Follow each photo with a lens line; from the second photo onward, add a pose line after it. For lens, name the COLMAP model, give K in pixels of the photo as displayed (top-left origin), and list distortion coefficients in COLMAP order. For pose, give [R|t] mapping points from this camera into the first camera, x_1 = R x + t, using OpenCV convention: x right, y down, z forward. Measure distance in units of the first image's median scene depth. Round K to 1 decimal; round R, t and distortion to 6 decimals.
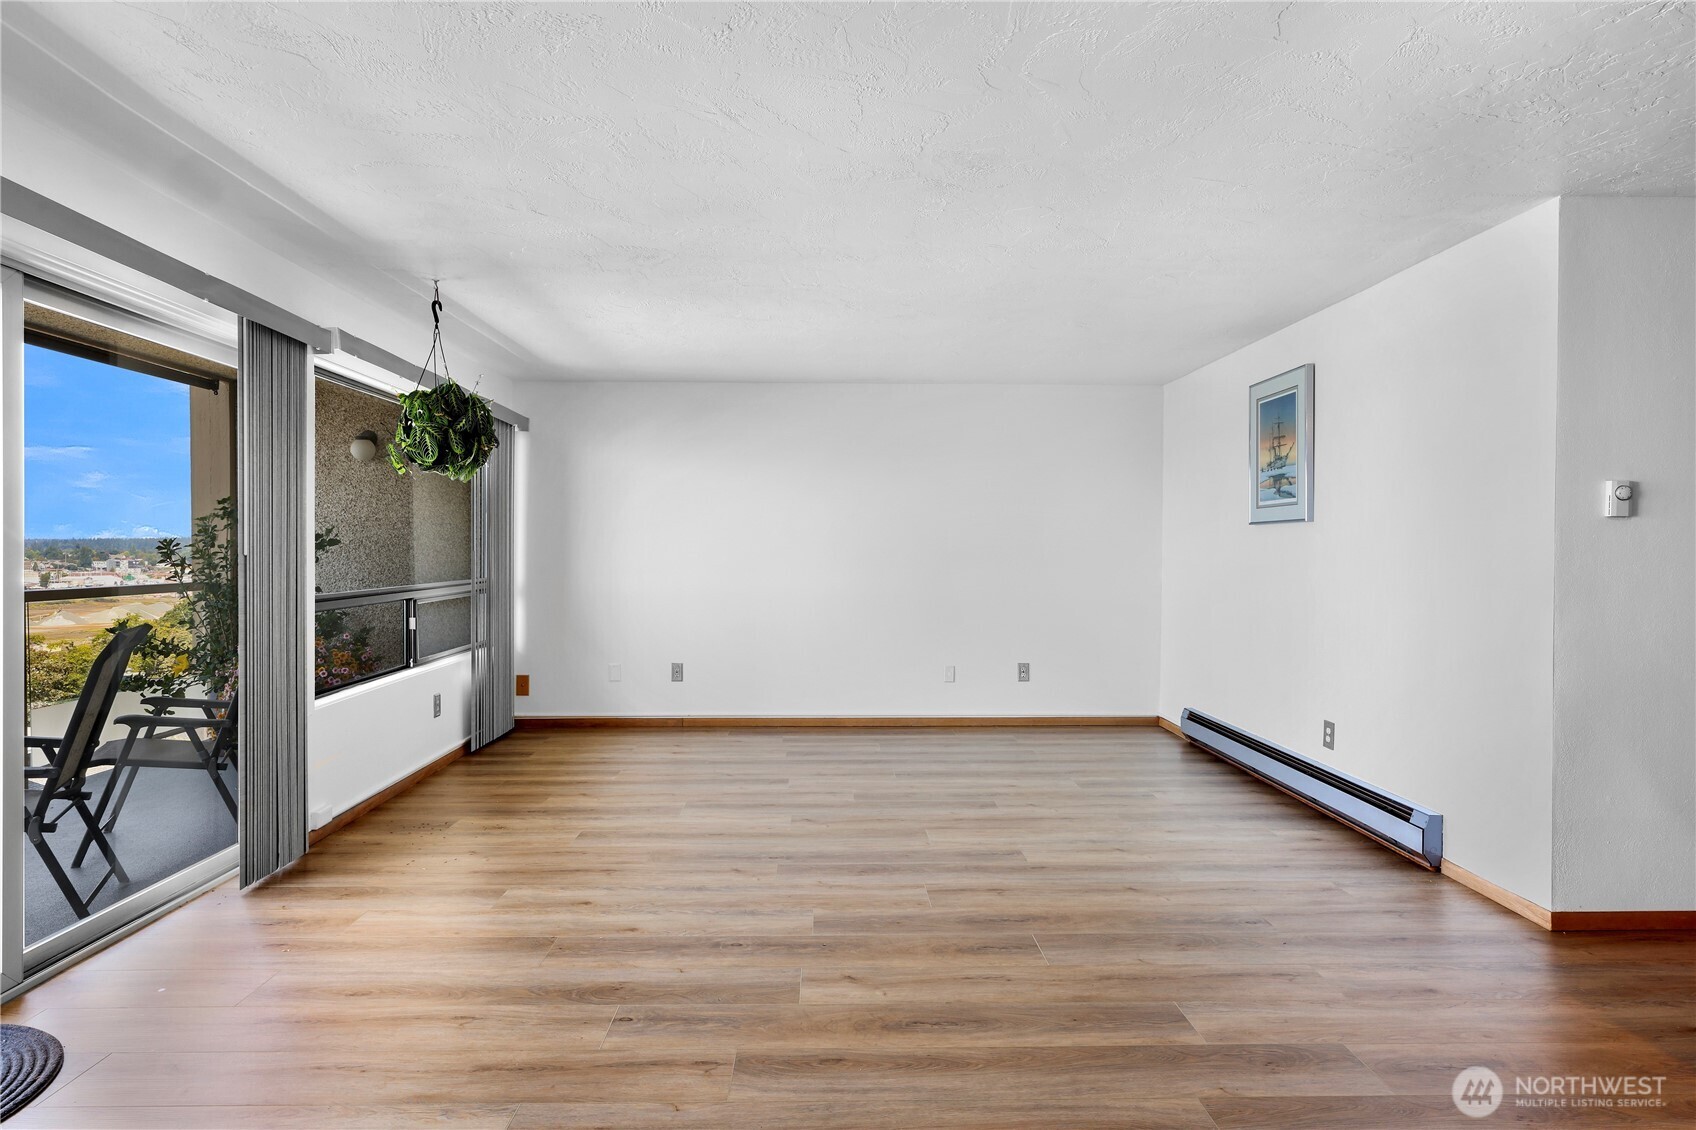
lens RADIAL K [[931.1, 0, 840.6], [0, 931.1, 566.0], [0, 0, 1]] dist [0.003547, 0.001433]
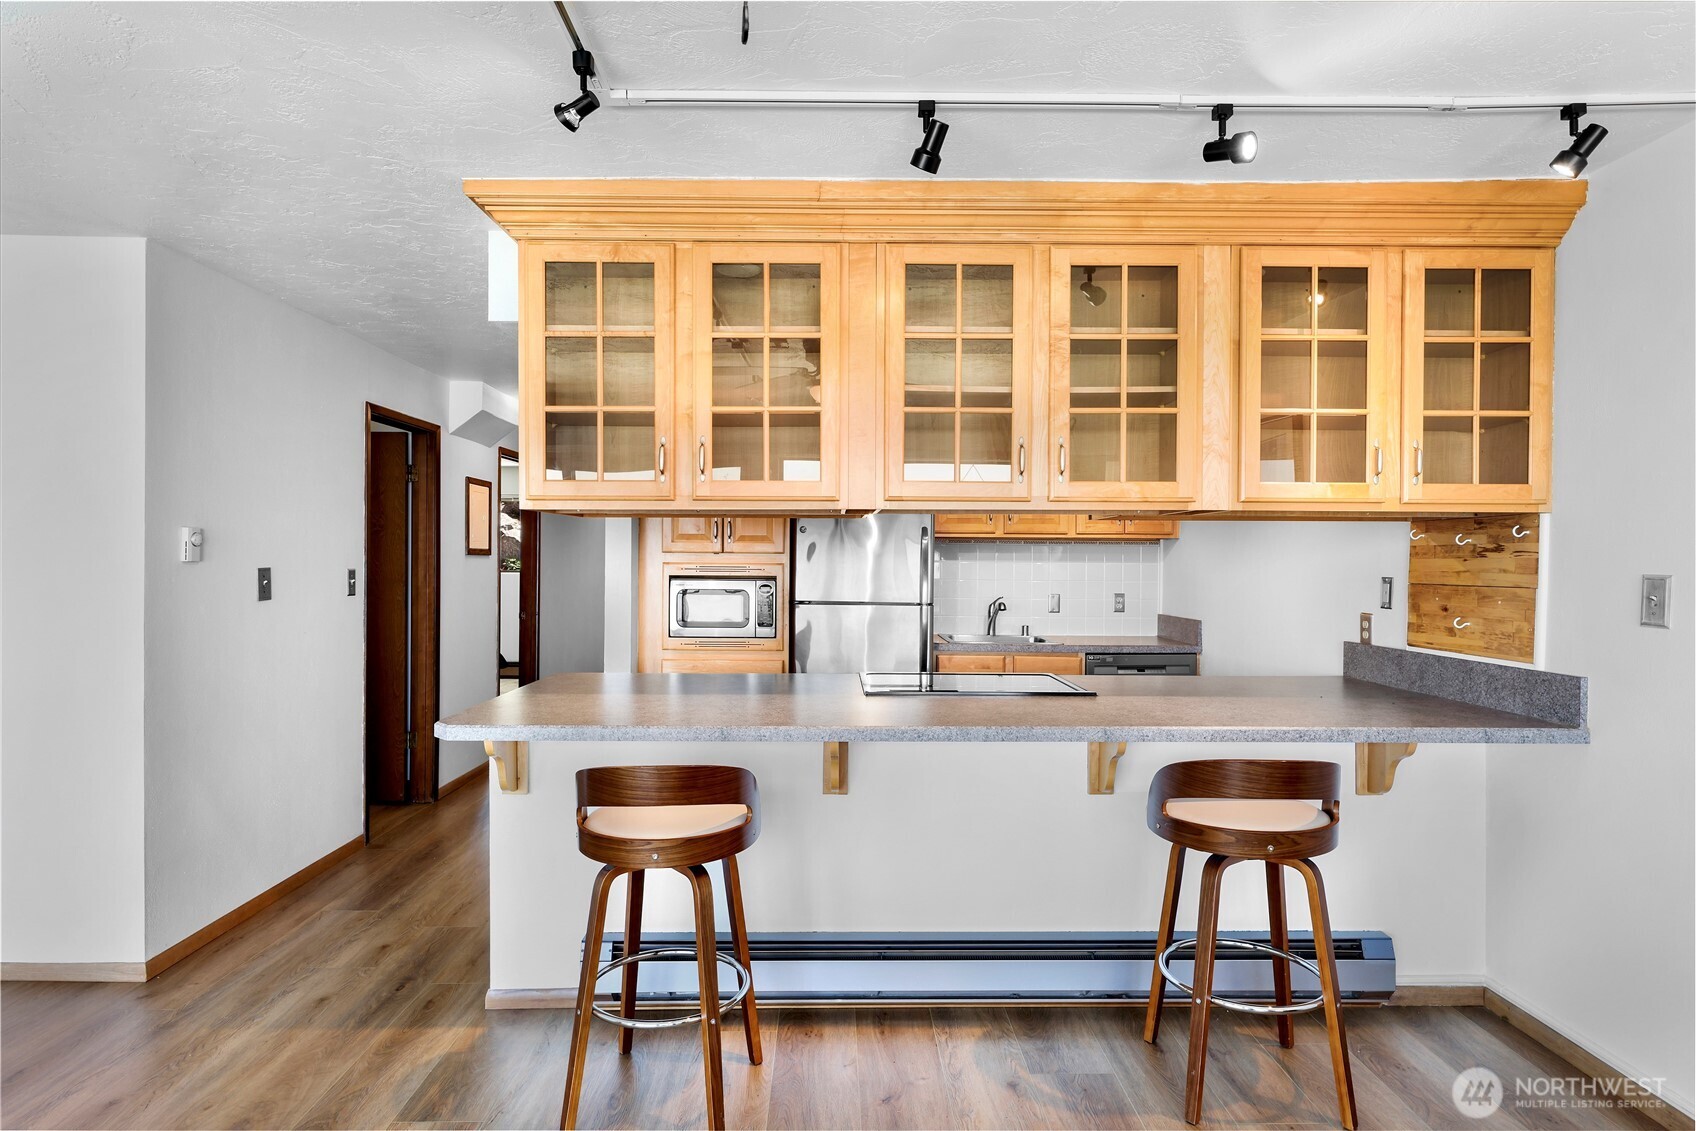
lens RADIAL K [[931.1, 0, 840.6], [0, 931.1, 566.5], [0, 0, 1]] dist [0.003547, 0.001433]
pose [[0.009584, -0.009422, 0.999910, -0.200525], [0.005987, 0.999938, 0.009365, -0.049046], [-0.999936, 0.005896, 0.009640, 0.239265]]
